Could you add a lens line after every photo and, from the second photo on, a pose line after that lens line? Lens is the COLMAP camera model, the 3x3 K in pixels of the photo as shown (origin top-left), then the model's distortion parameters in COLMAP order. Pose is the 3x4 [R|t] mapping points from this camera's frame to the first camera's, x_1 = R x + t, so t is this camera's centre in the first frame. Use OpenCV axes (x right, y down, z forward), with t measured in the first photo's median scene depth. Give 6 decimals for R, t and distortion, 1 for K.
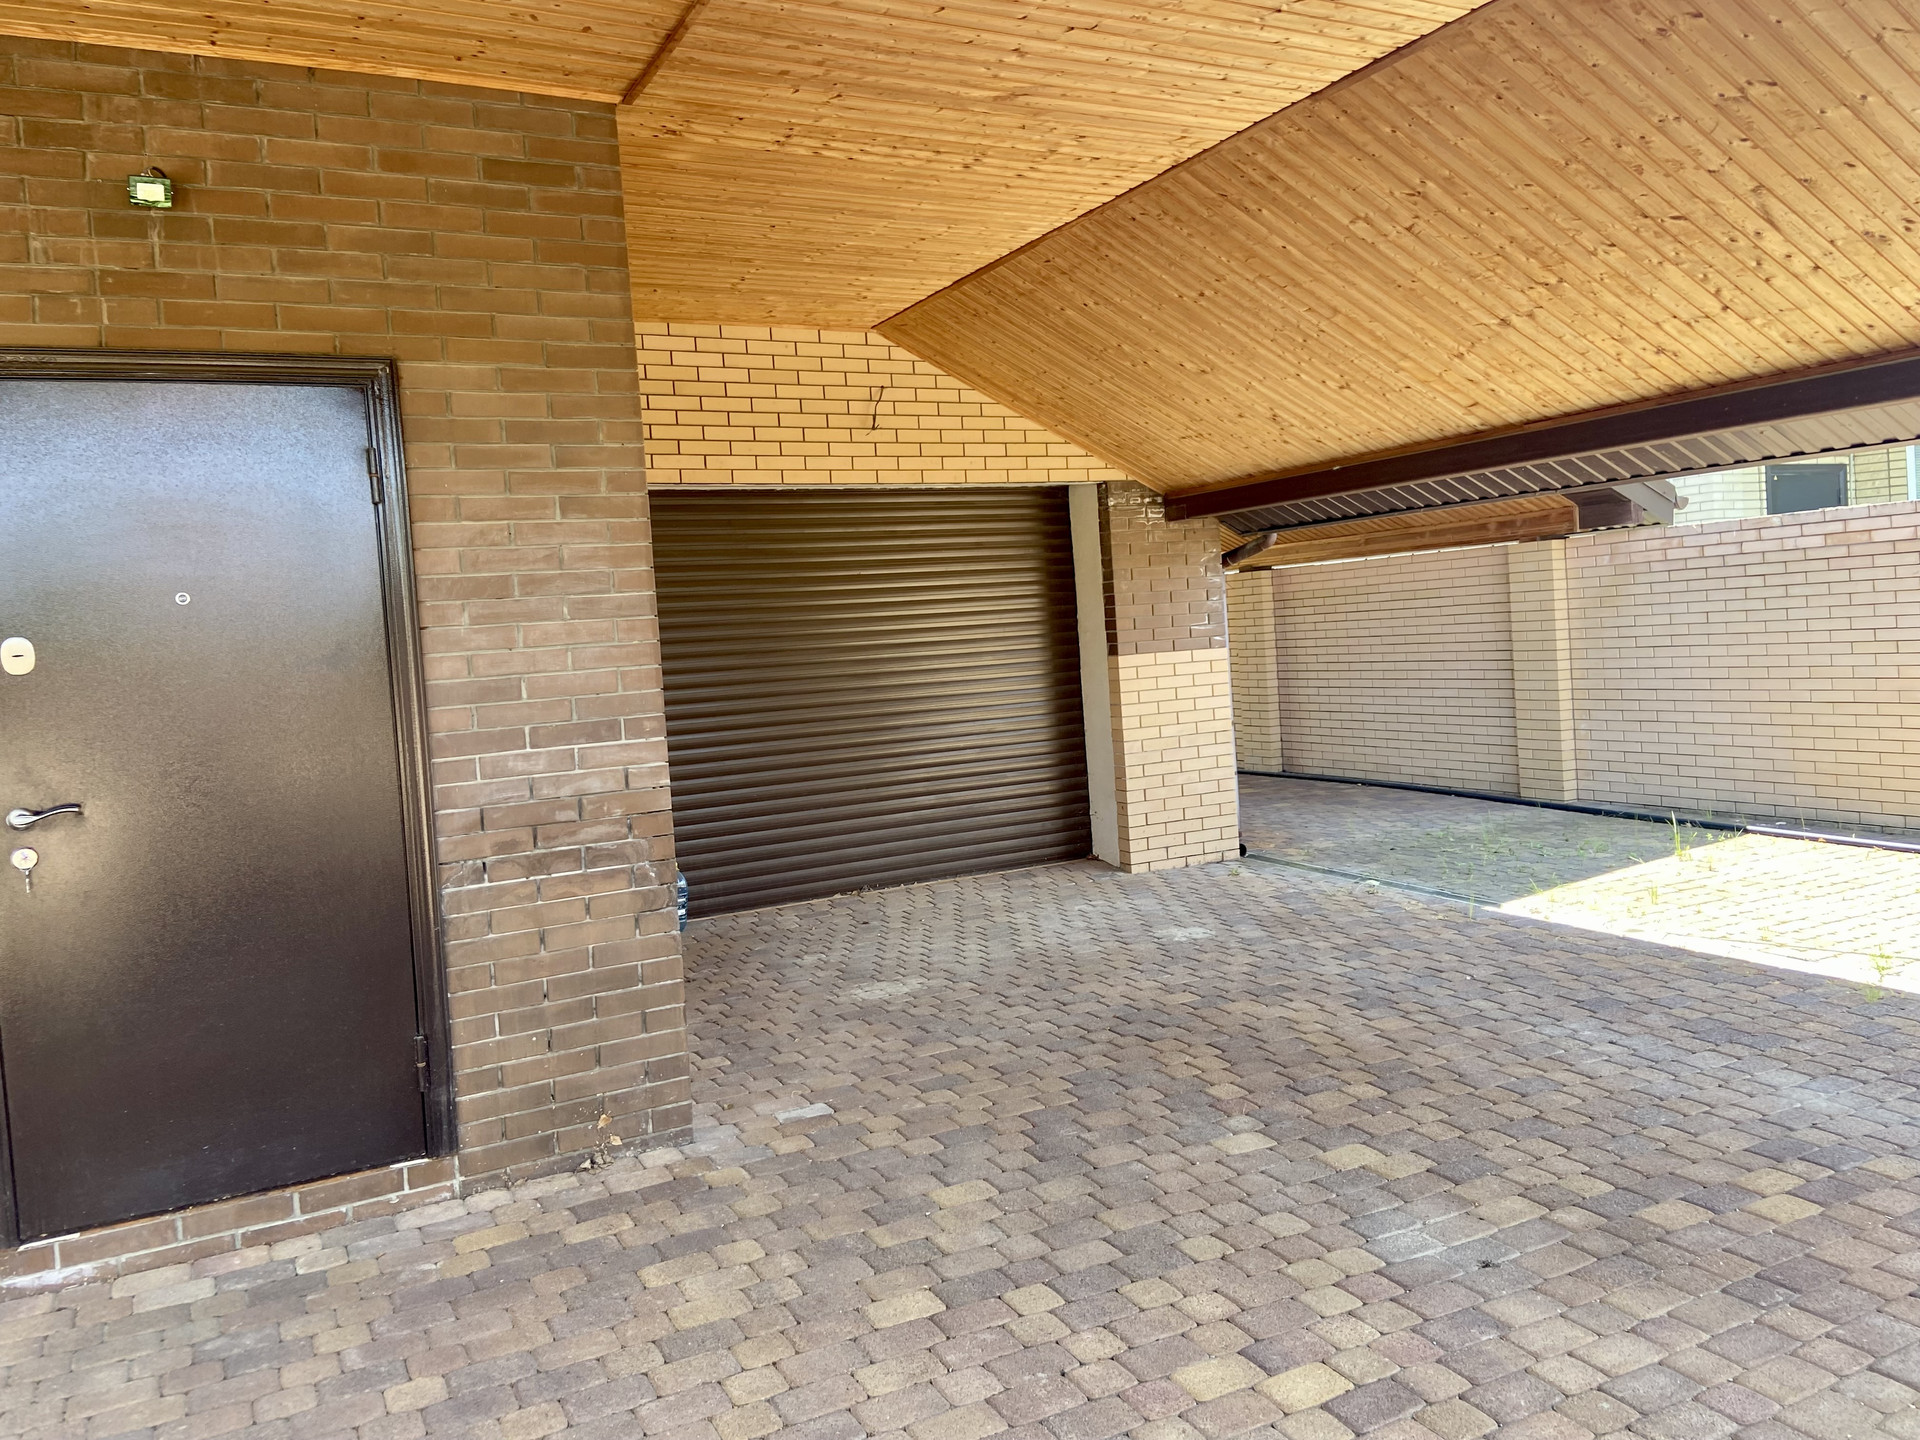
lens RADIAL K [[1433.4, 0, 956.6], [0, 1433.4, 691.9], [0, 0, 1]] dist [0.106841, -0.130551]
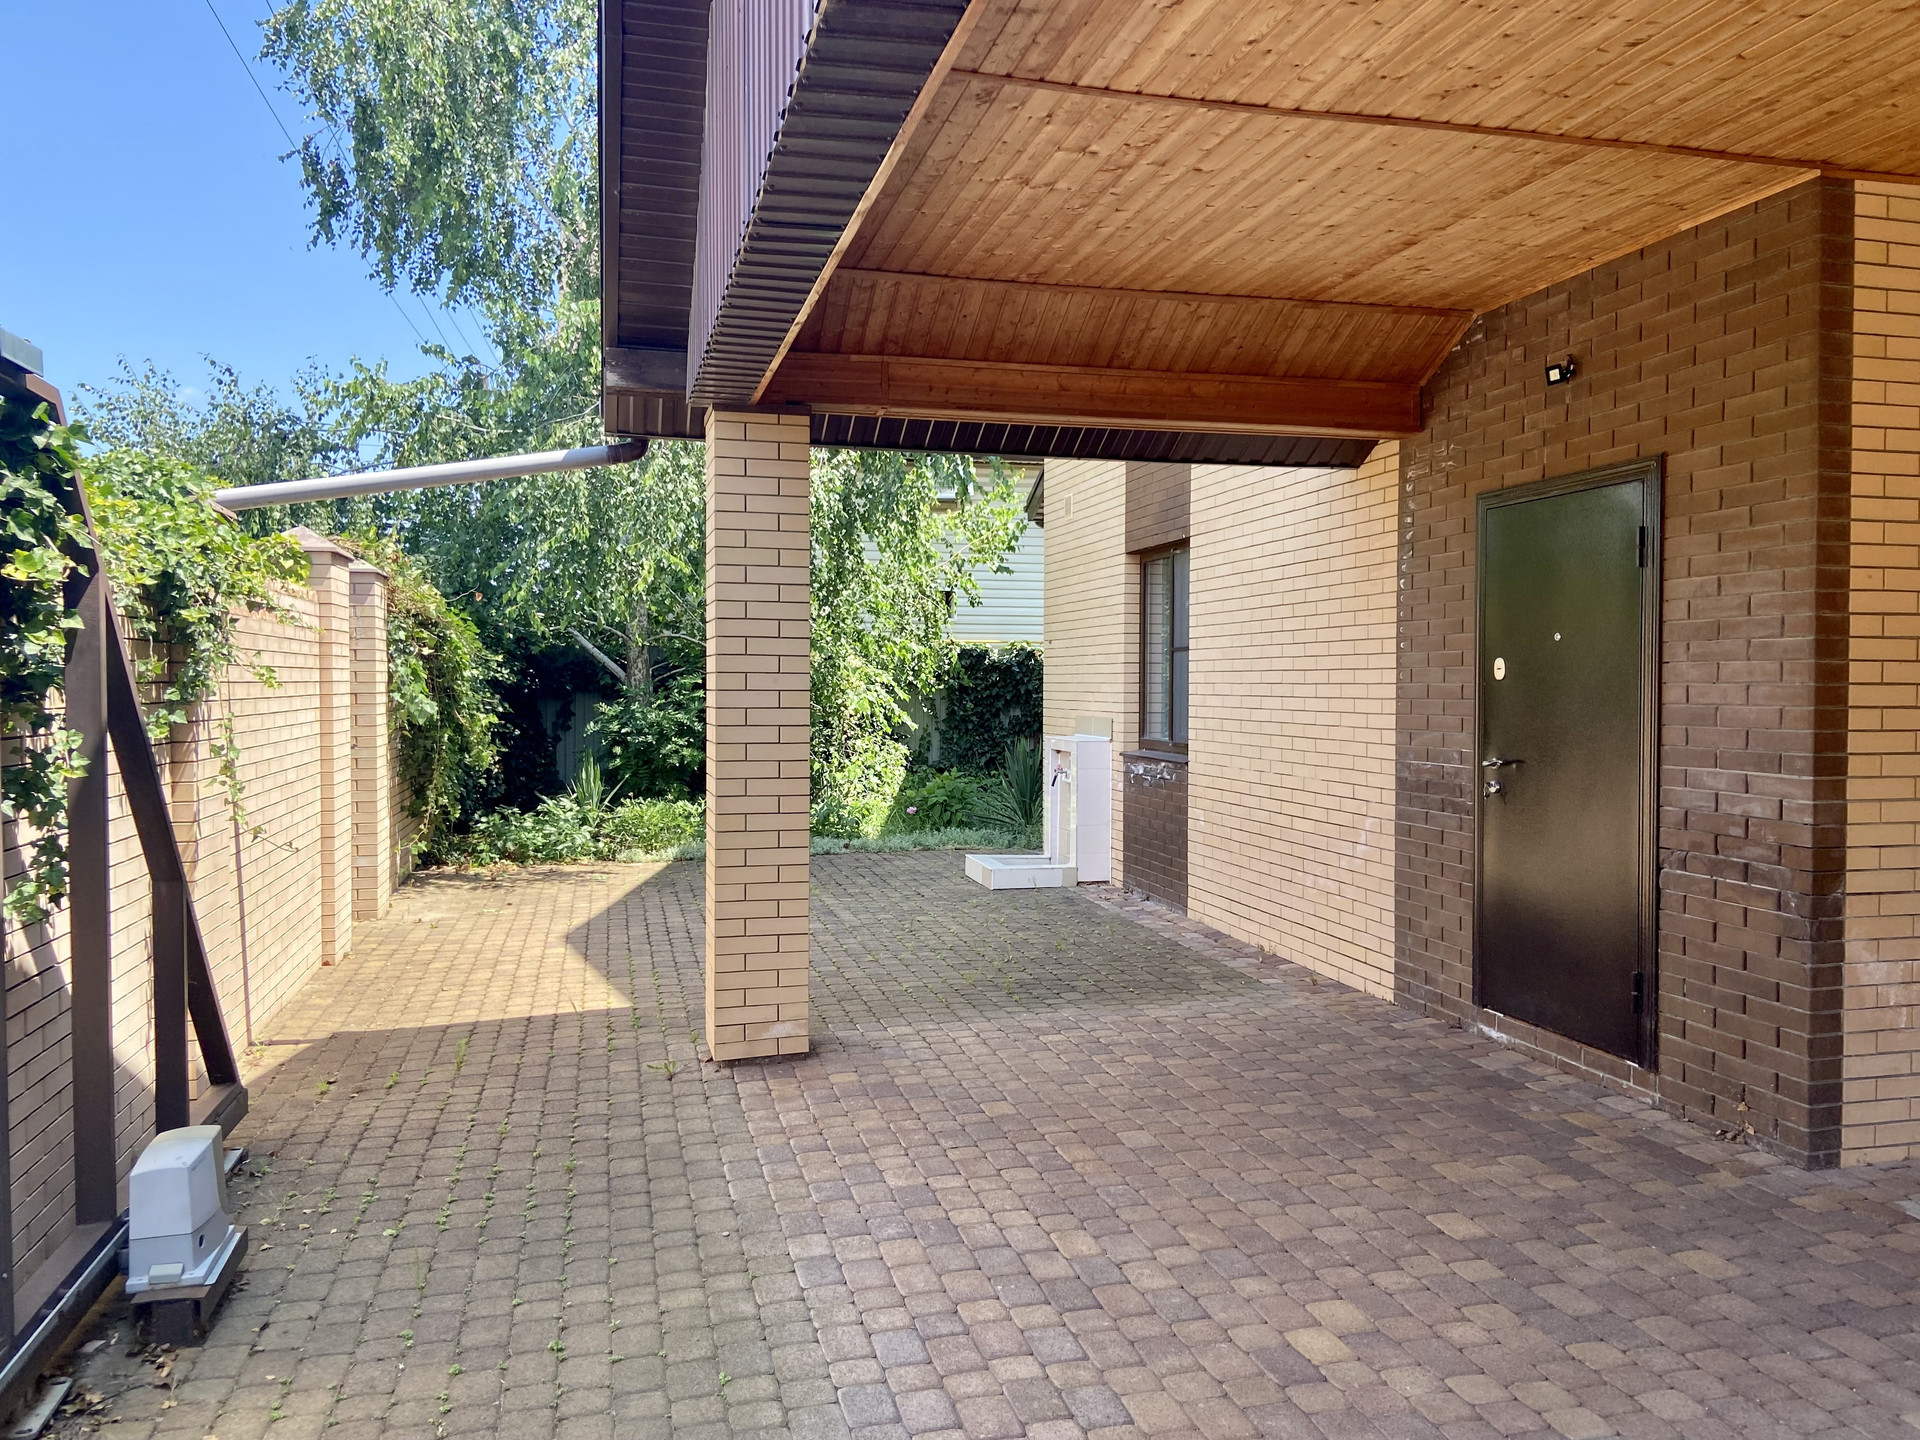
lens RADIAL K [[1433.4, 0, 956.6], [0, 1433.4, 691.9], [0, 0, 1]] dist [0.106841, -0.130551]
pose [[-0.236176, 0.074697, -0.968835, 1.021484], [-0.025002, 0.996244, 0.082905, -0.108417], [0.971389, 0.043803, -0.233421, 0.689614]]
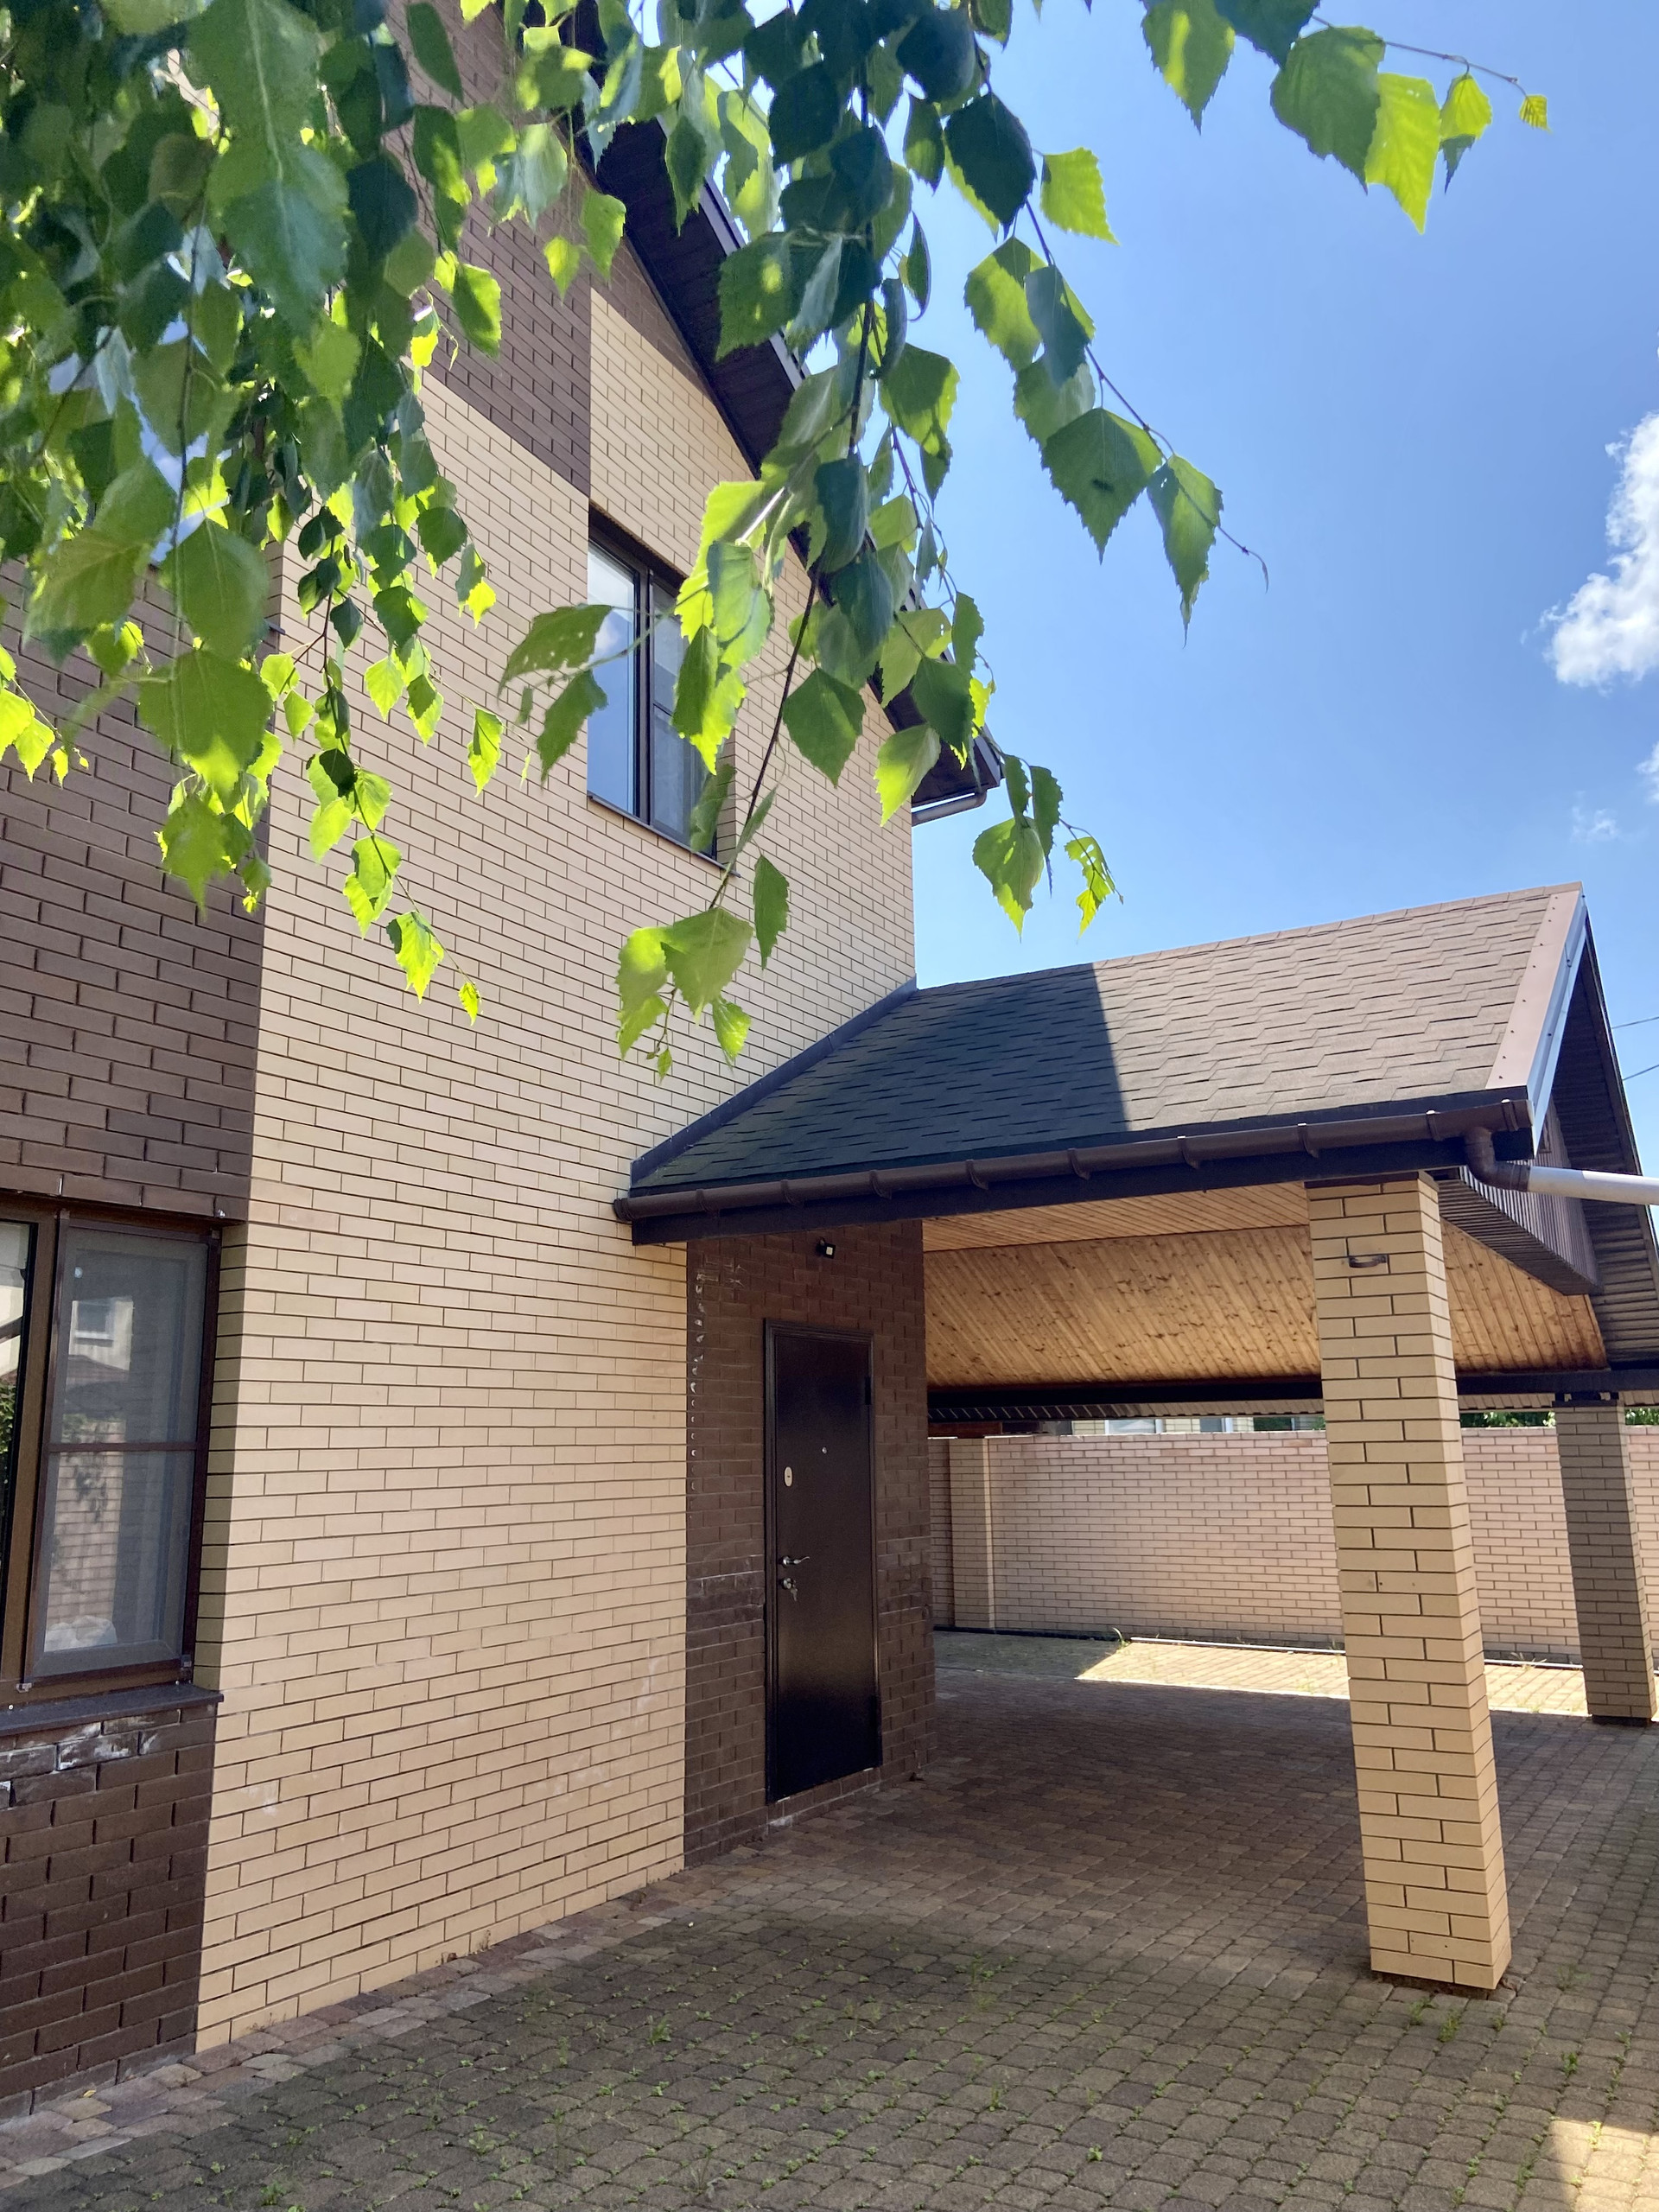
lens RADIAL K [[1651.4, 0, 829.5], [0, 1651.4, 1106.0], [0, 0, 1]] dist [0.106841, -0.130551]
pose [[0.839402, 0.163679, 0.518279, -1.633493], [-0.015372, 0.960344, -0.278393, 0.105521], [-0.543293, 0.225717, 0.808631, -0.866753]]
